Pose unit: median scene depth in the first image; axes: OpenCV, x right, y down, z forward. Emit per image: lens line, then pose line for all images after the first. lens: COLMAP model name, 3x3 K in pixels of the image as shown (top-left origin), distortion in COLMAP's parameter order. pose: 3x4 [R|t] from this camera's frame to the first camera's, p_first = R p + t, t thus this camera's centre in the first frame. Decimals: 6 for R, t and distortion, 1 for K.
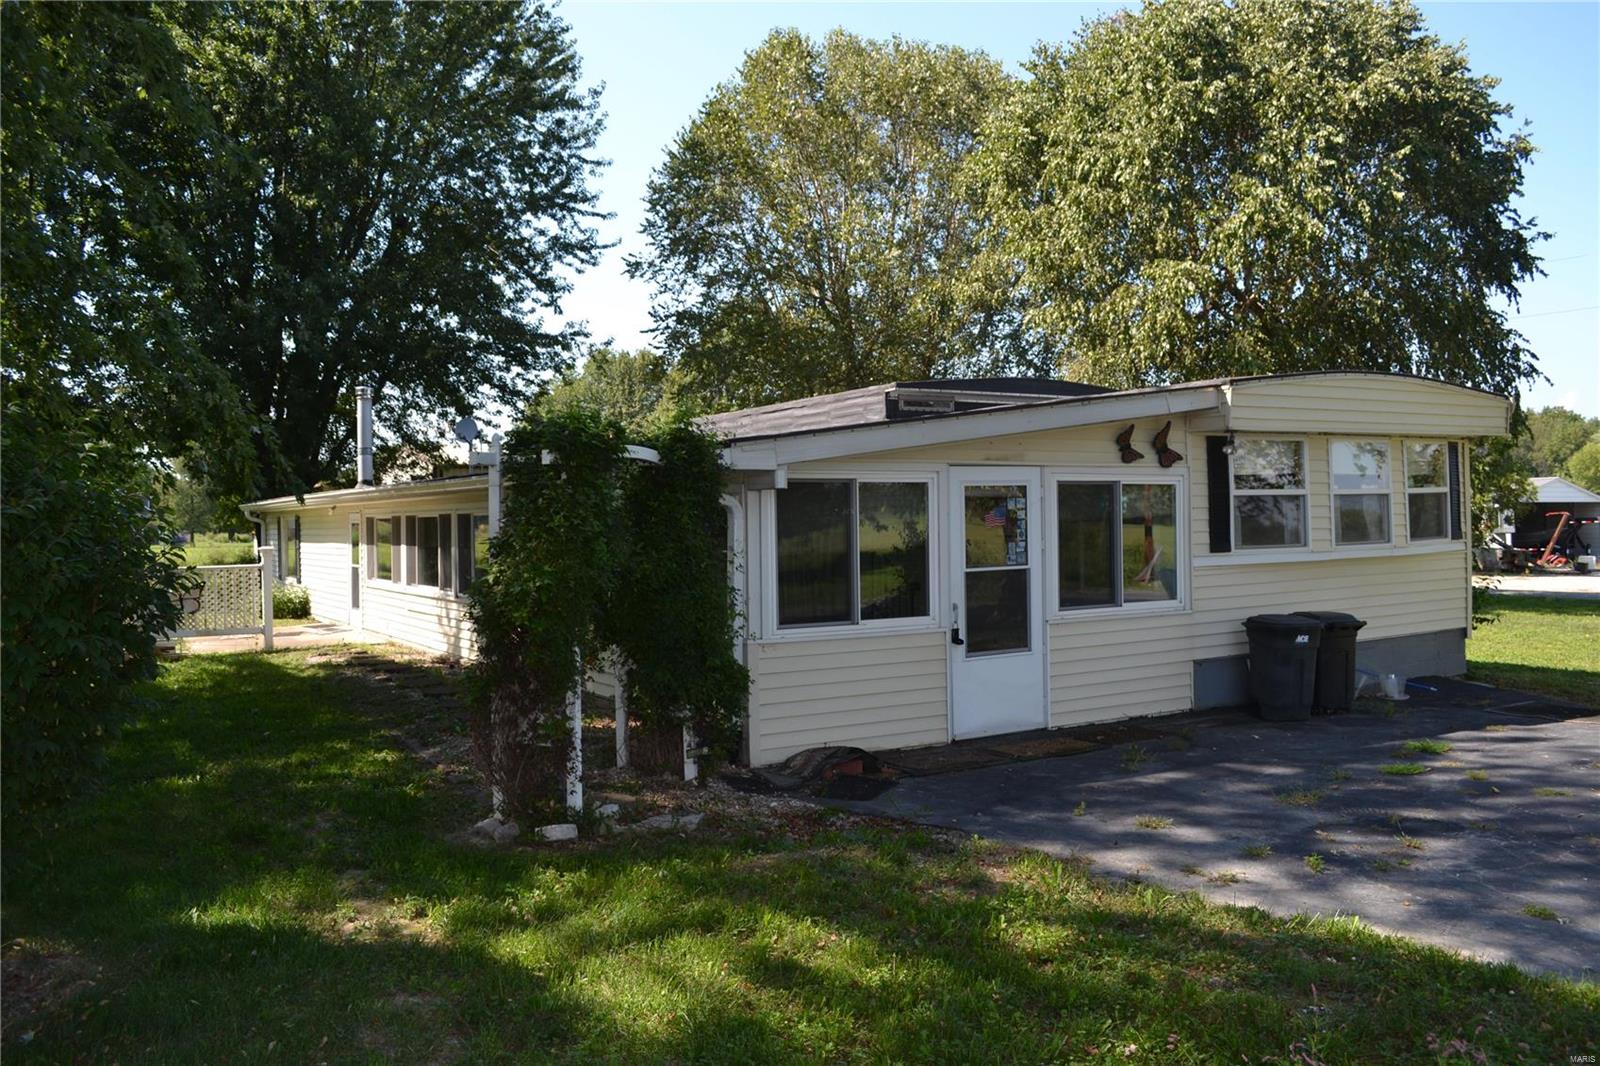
lens RADIAL K [[1278.4, 0, 784.3], [0, 1278.4, 542.1], [0, 0, 1]] dist [-0.079610, 0.008665]
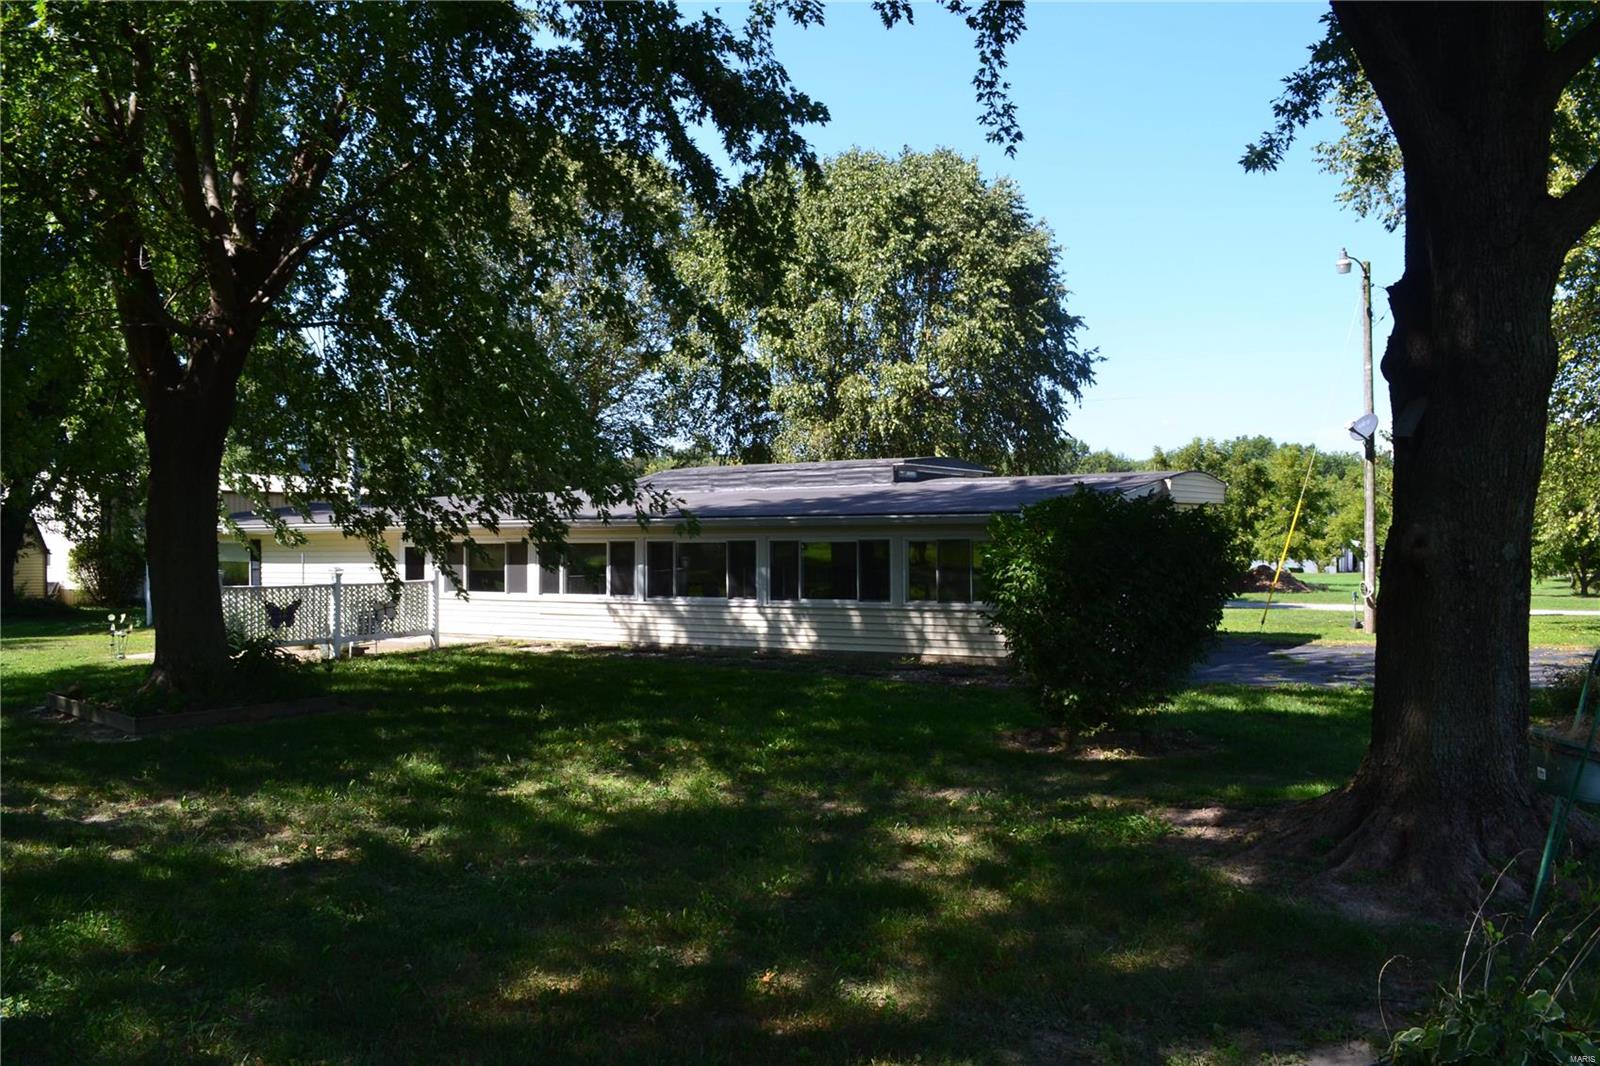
lens RADIAL K [[1278.4, 0, 784.3], [0, 1278.4, 542.1], [0, 0, 1]] dist [-0.079610, 0.008665]
pose [[0.881692, 0.005542, 0.471793, -1.042296], [0.002517, 0.999862, -0.016448, 0.002494], [-0.471819, 0.015690, 0.881556, -0.418492]]
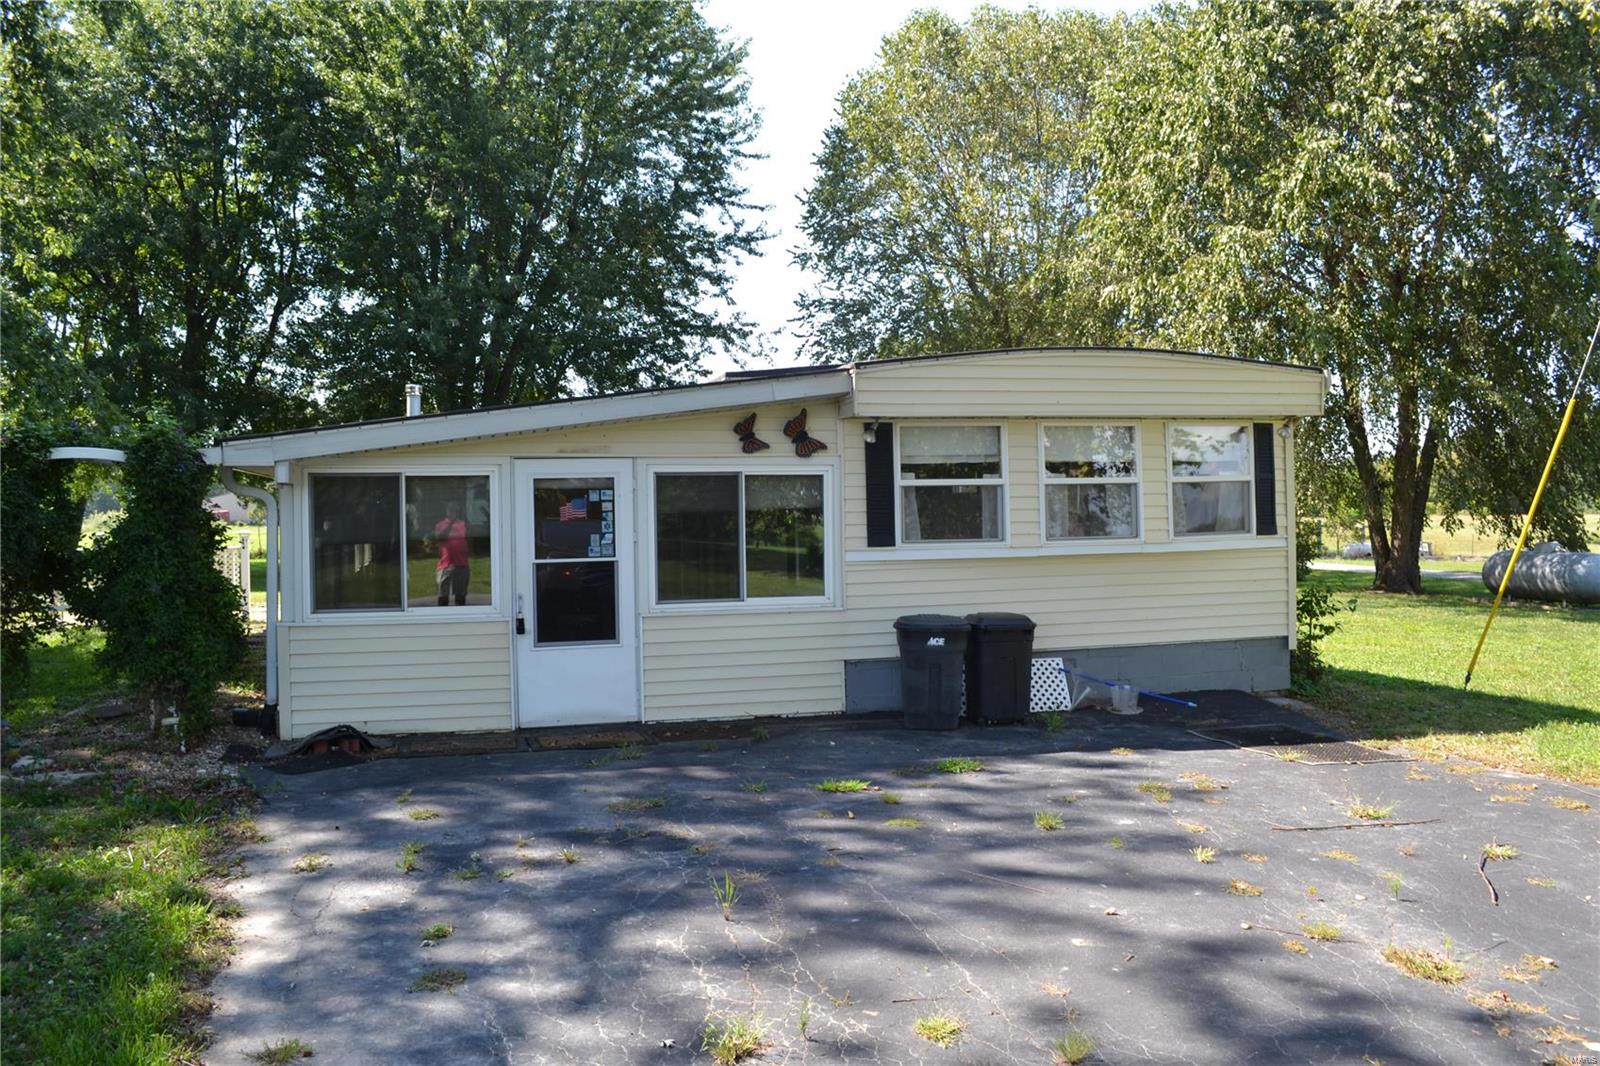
lens RADIAL K [[1283.6, 0, 779.5], [0, 1283.6, 533.7], [0, 0, 1]] dist [-0.095964, 0.044479]
pose [[0.962398, 0.009468, -0.271479, 0.526565], [-0.008115, 0.999948, 0.006109, -0.006643], [0.271523, -0.003676, 0.962425, 0.063342]]
